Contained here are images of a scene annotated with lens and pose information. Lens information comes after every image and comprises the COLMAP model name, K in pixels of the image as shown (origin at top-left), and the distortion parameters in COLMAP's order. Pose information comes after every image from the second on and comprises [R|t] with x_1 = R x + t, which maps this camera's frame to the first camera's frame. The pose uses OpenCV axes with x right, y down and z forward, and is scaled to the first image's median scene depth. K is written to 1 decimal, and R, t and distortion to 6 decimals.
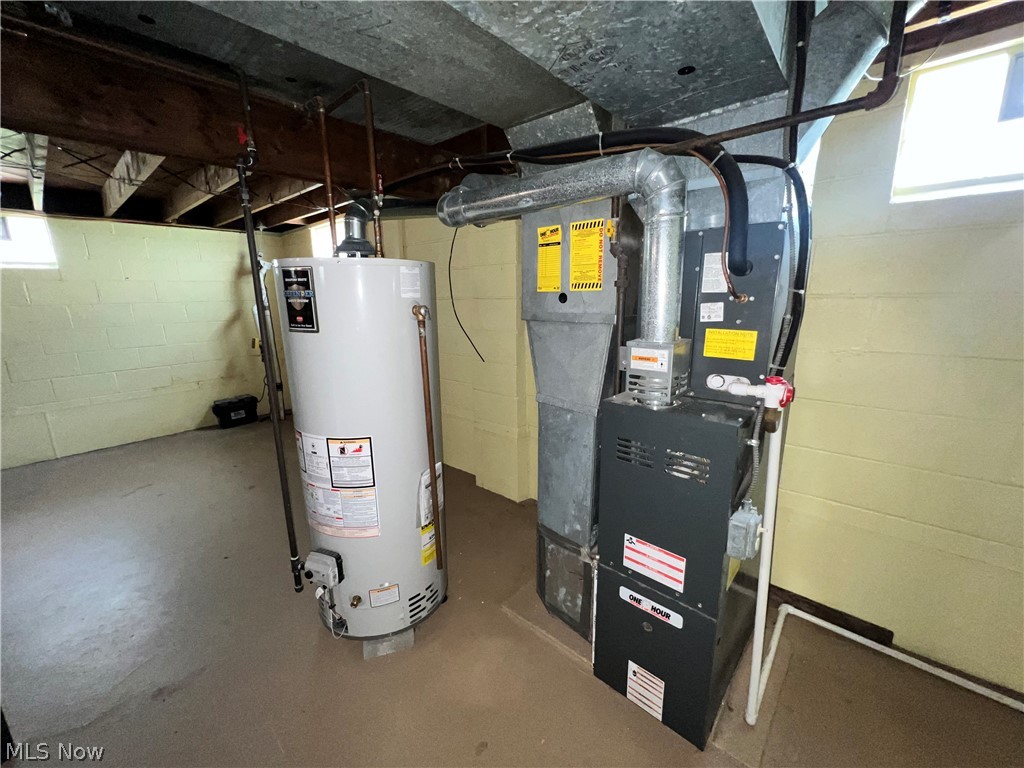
lens RADIAL K [[405.5, 0, 512.0], [0, 405.5, 384.0], [0, 0, 1]] dist [0.002643, 0.000395]
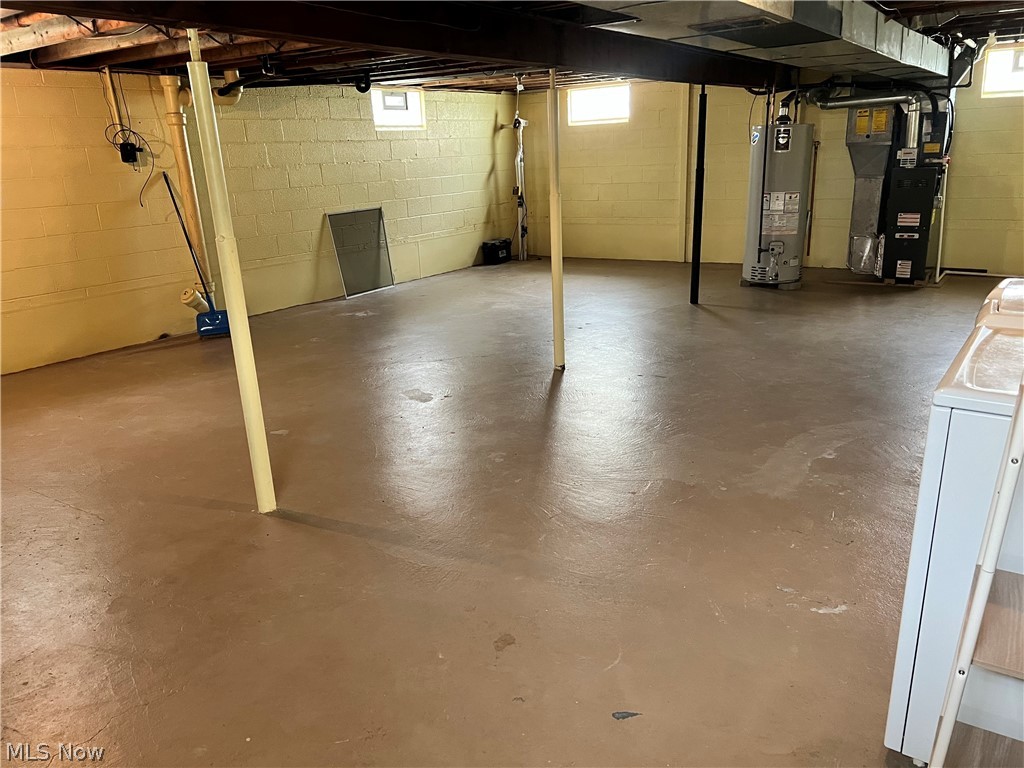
lens RADIAL K [[780.1, 0, 512.0], [0, 780.1, 384.0], [0, 0, 1]] dist [0.054494, -0.055679]
pose [[0.992577, -0.060474, 0.105520, -3.461121], [0.053057, 0.996012, 0.071731, 1.110654], [-0.109437, -0.065600, 0.991827, -4.867346]]
